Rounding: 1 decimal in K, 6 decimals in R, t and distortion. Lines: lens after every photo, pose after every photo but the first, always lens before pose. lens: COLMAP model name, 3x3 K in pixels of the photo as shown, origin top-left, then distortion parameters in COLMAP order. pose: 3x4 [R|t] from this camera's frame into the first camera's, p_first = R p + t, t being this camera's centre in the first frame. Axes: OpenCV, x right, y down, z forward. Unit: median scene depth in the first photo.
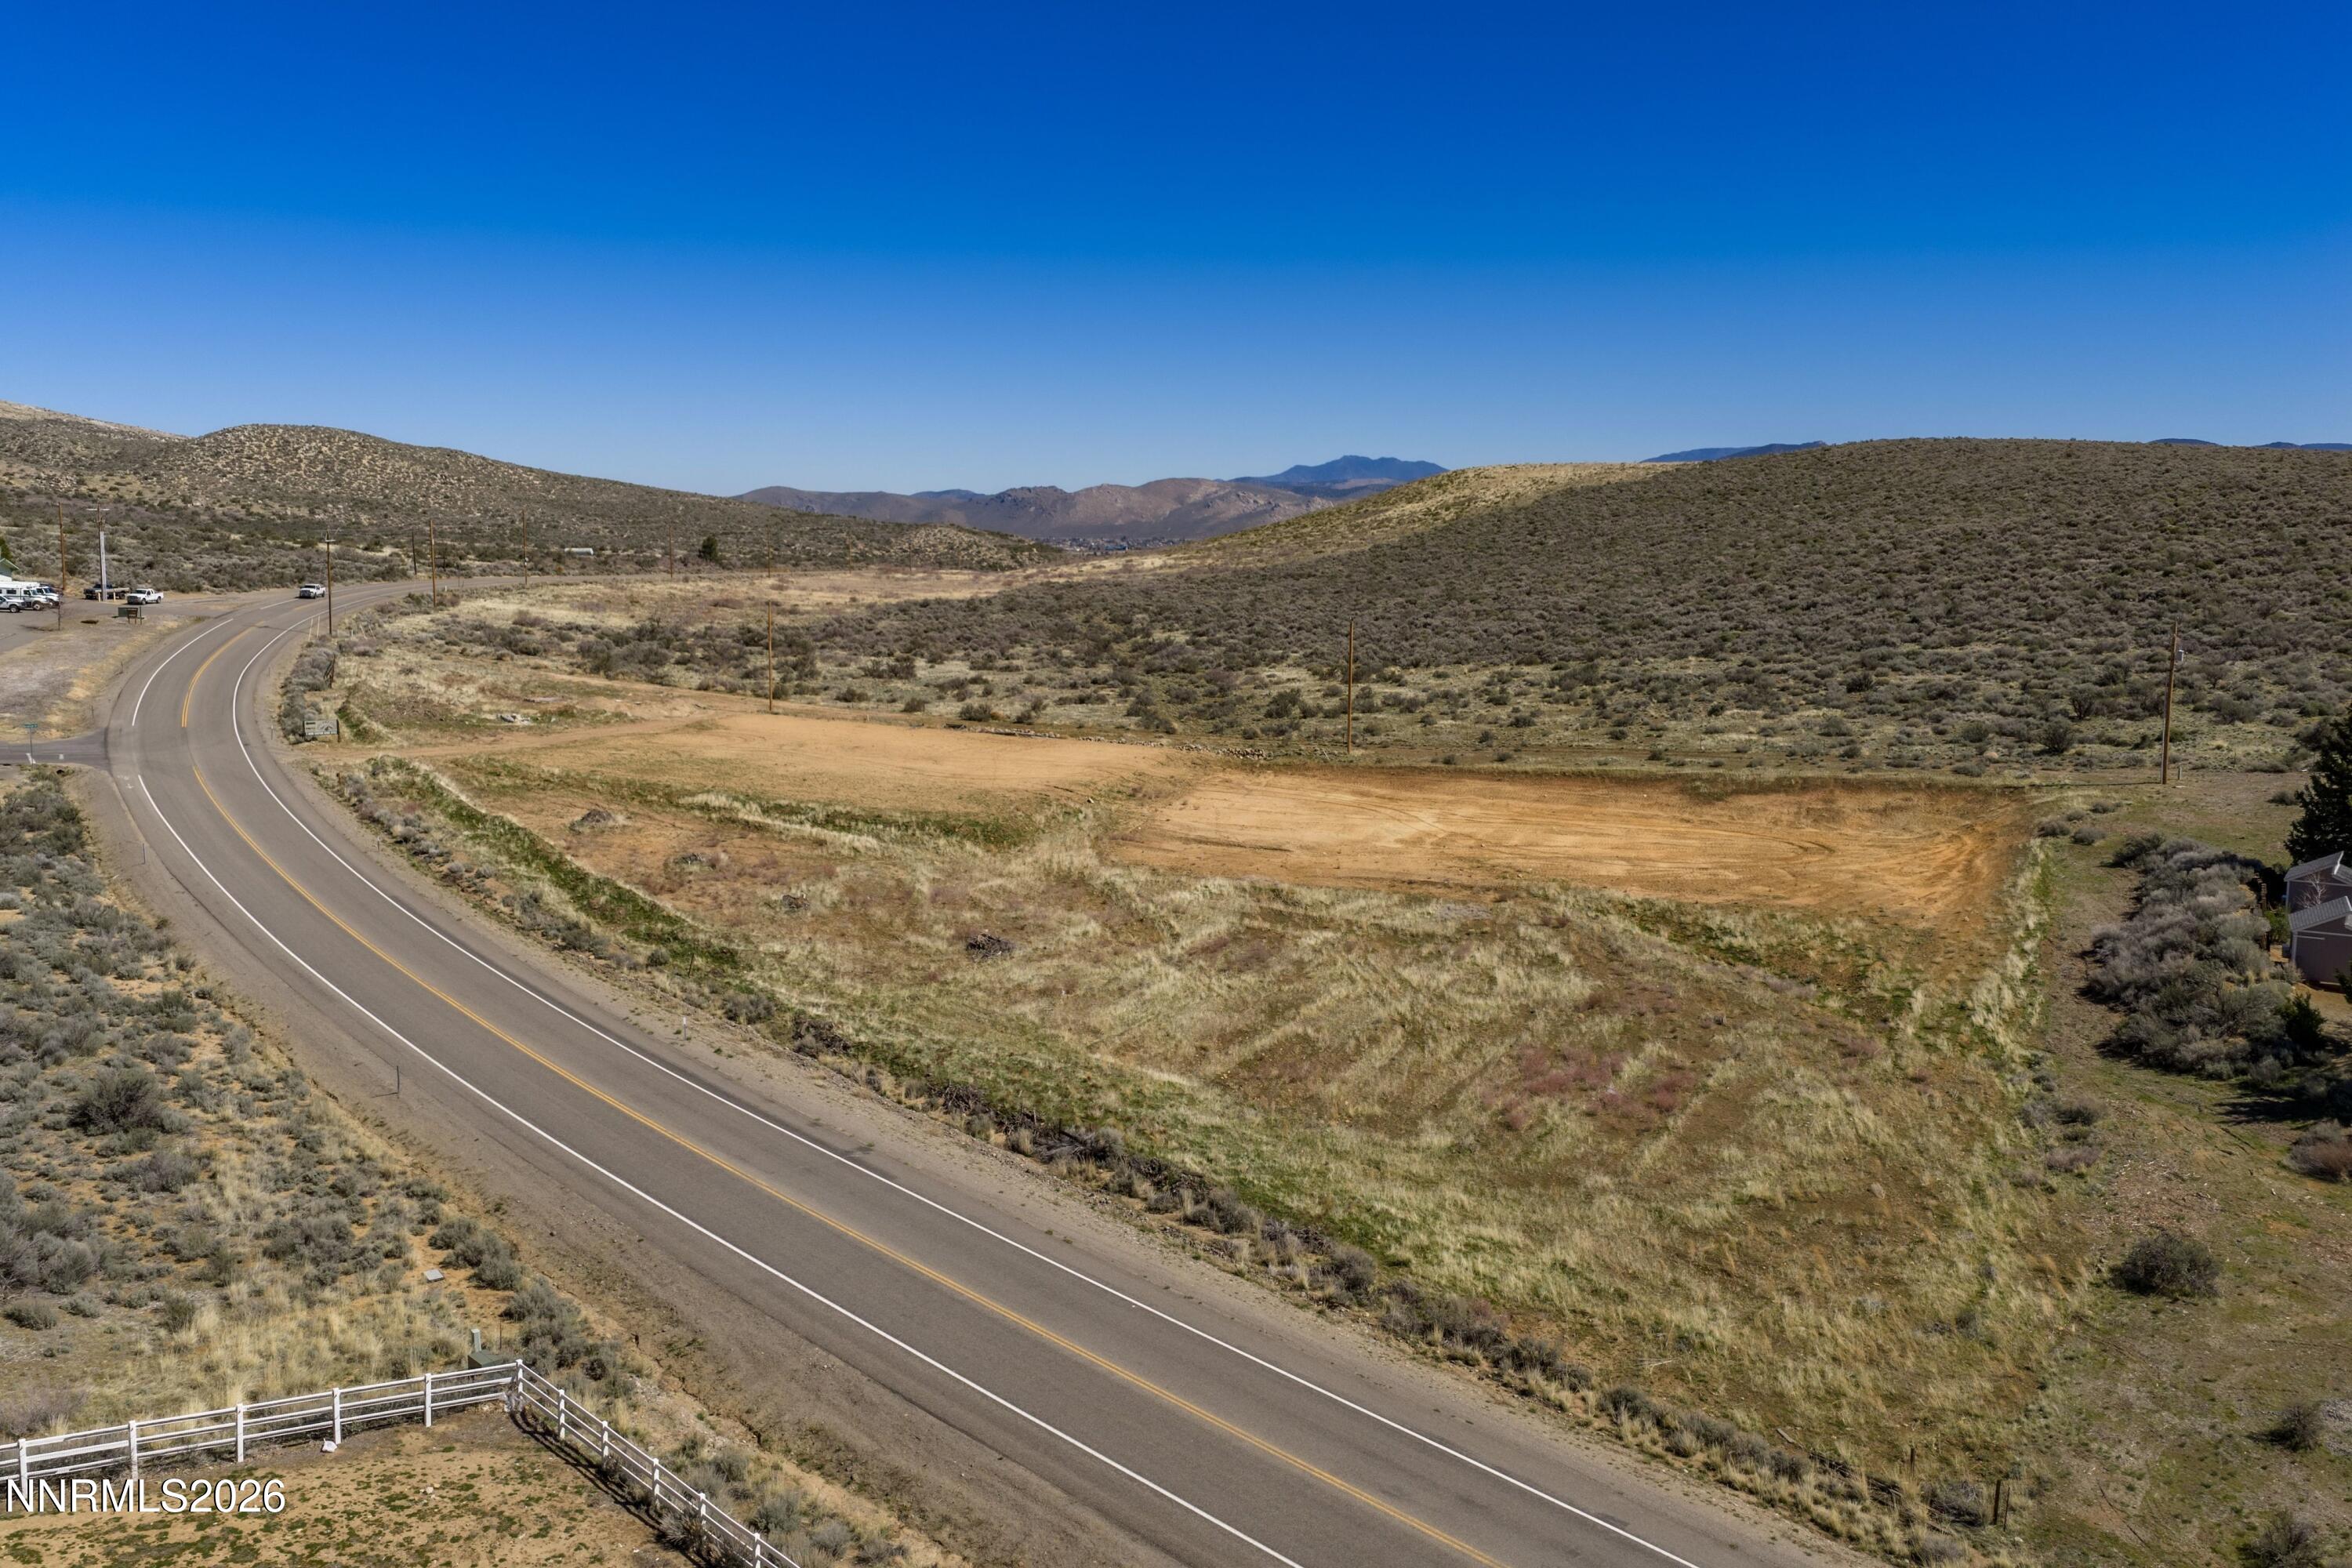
lens RADIAL K [[1943.2, 0, 1169.6], [0, 1943.2, 776.8], [0, 0, 1]] dist [0.021149, -0.036264]
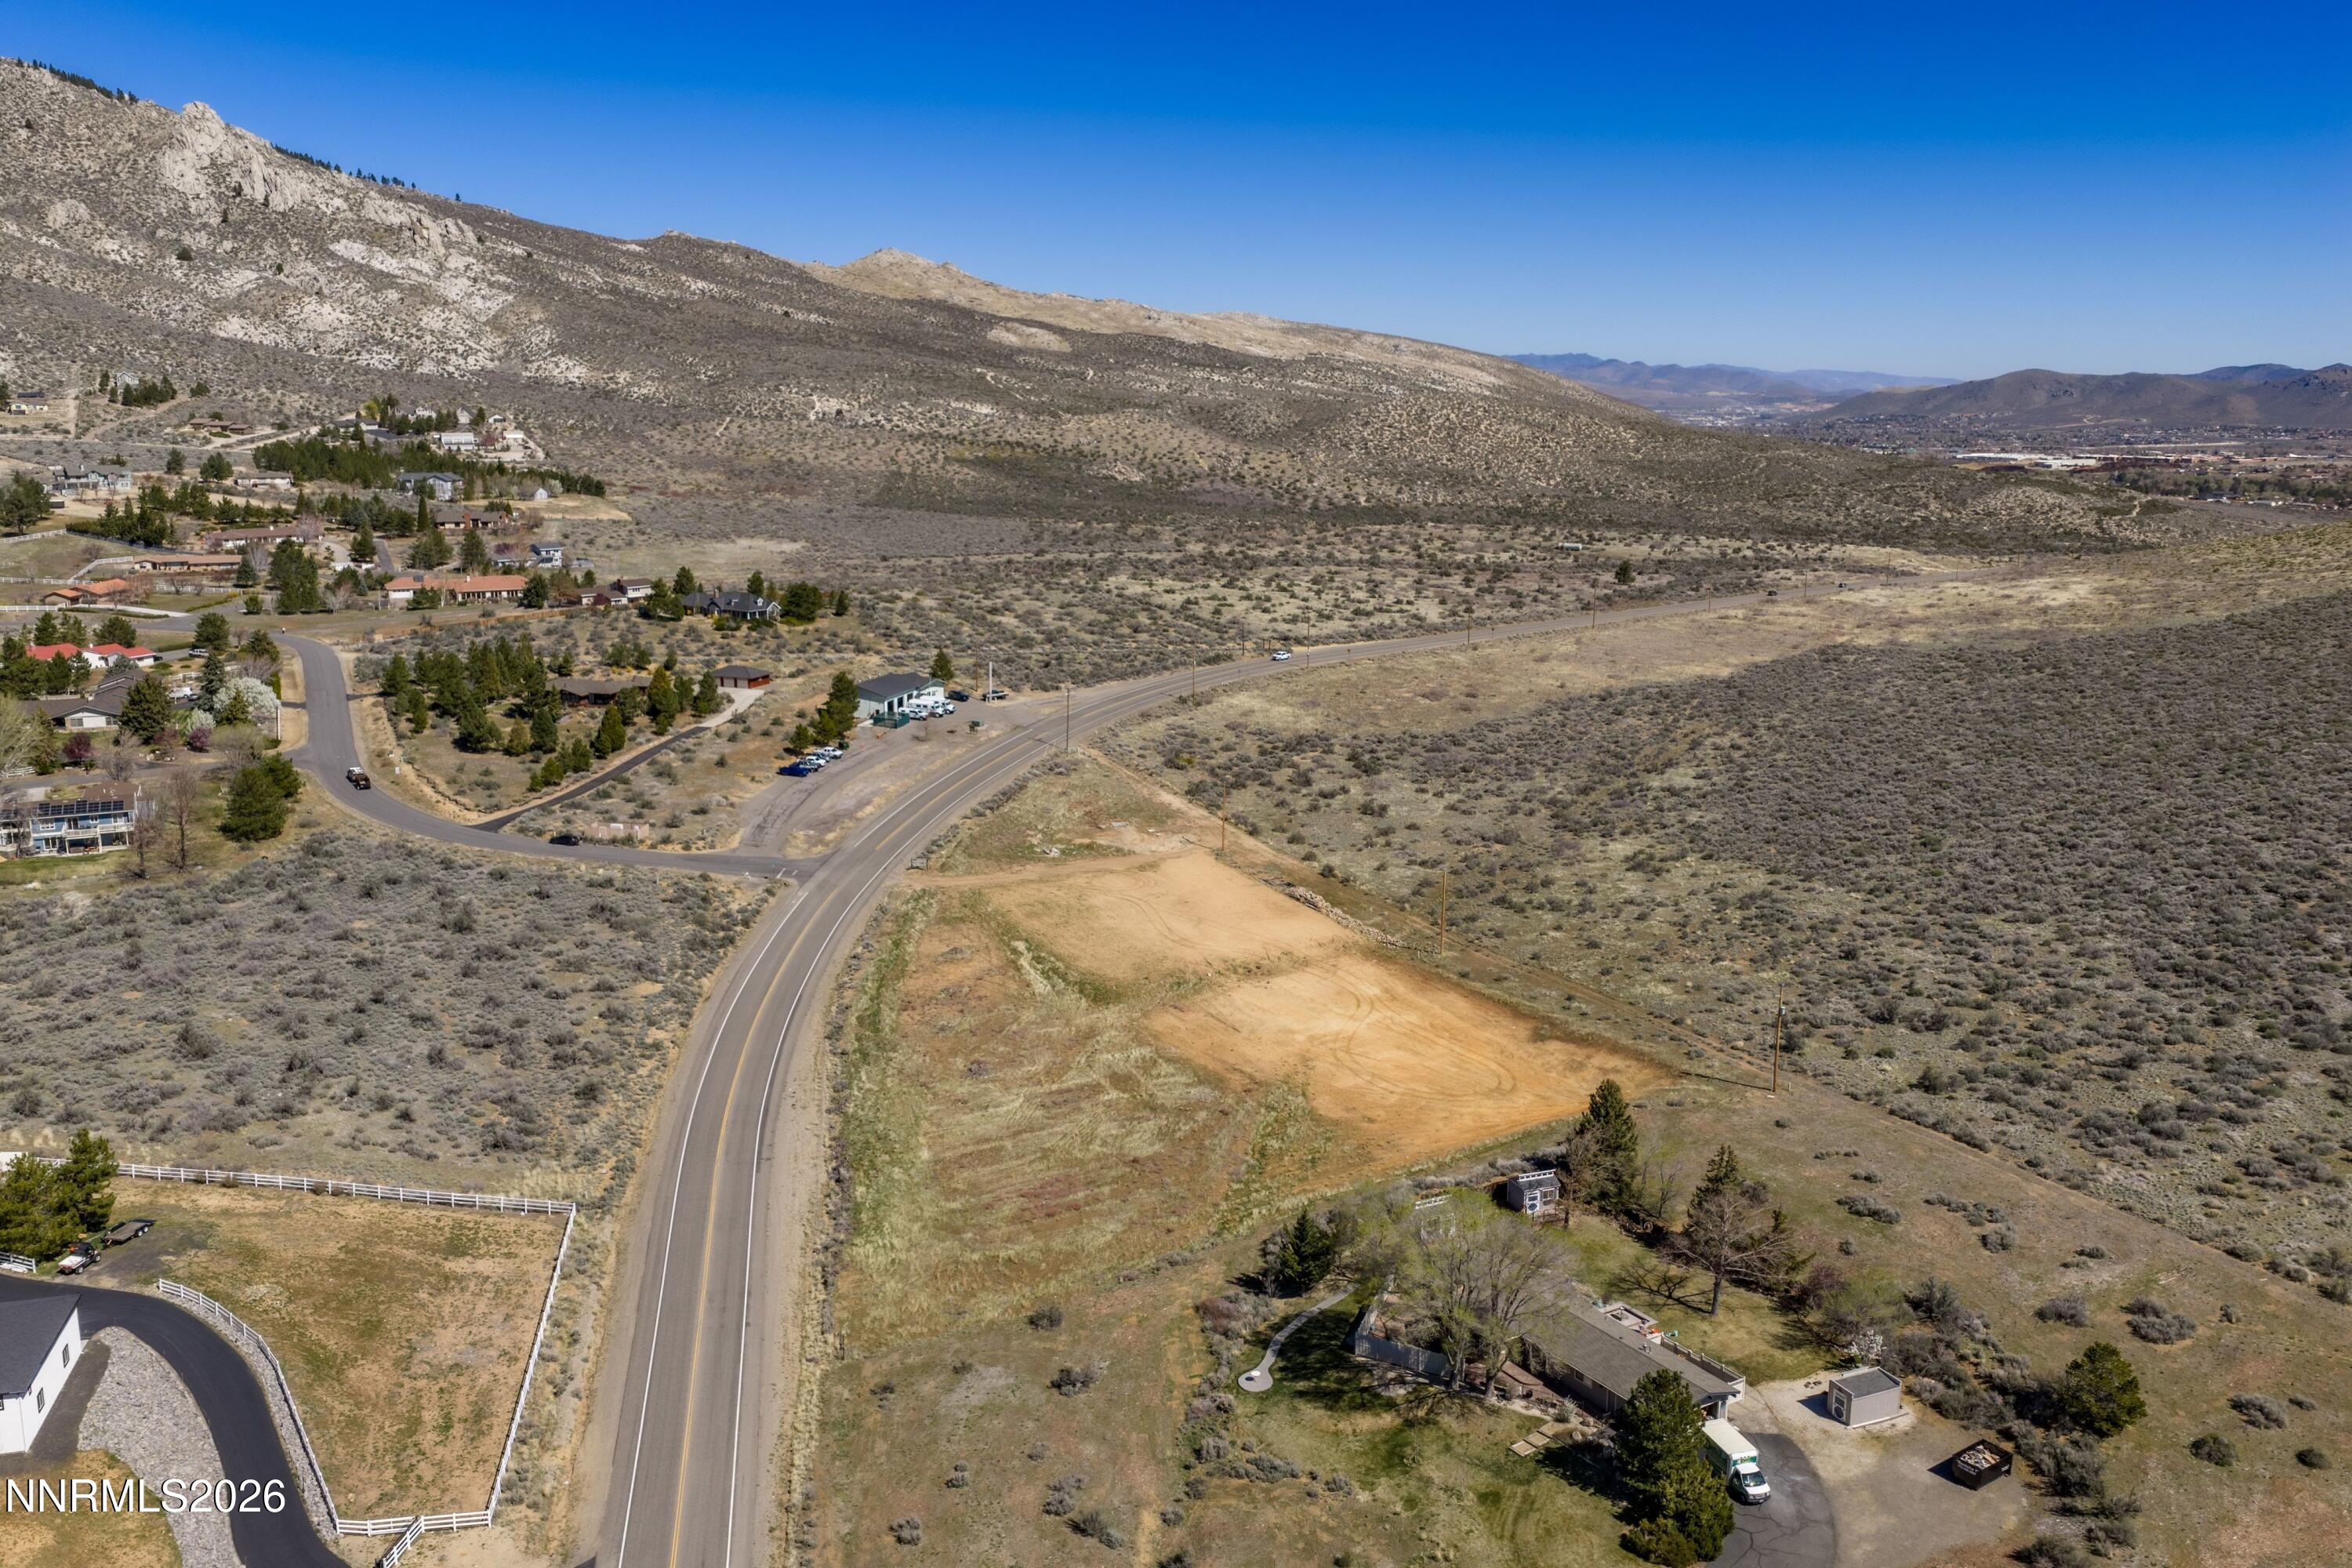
lens RADIAL K [[1943.2, 0, 1178.5], [0, 1943.2, 787.5], [0, 0, 1]] dist [0.021149, -0.036264]
pose [[0.814833, 0.114717, -0.568231, 1.110097], [-0.074621, 0.992825, 0.093431, -0.385181], [0.574873, -0.033729, 0.817547, -0.549919]]
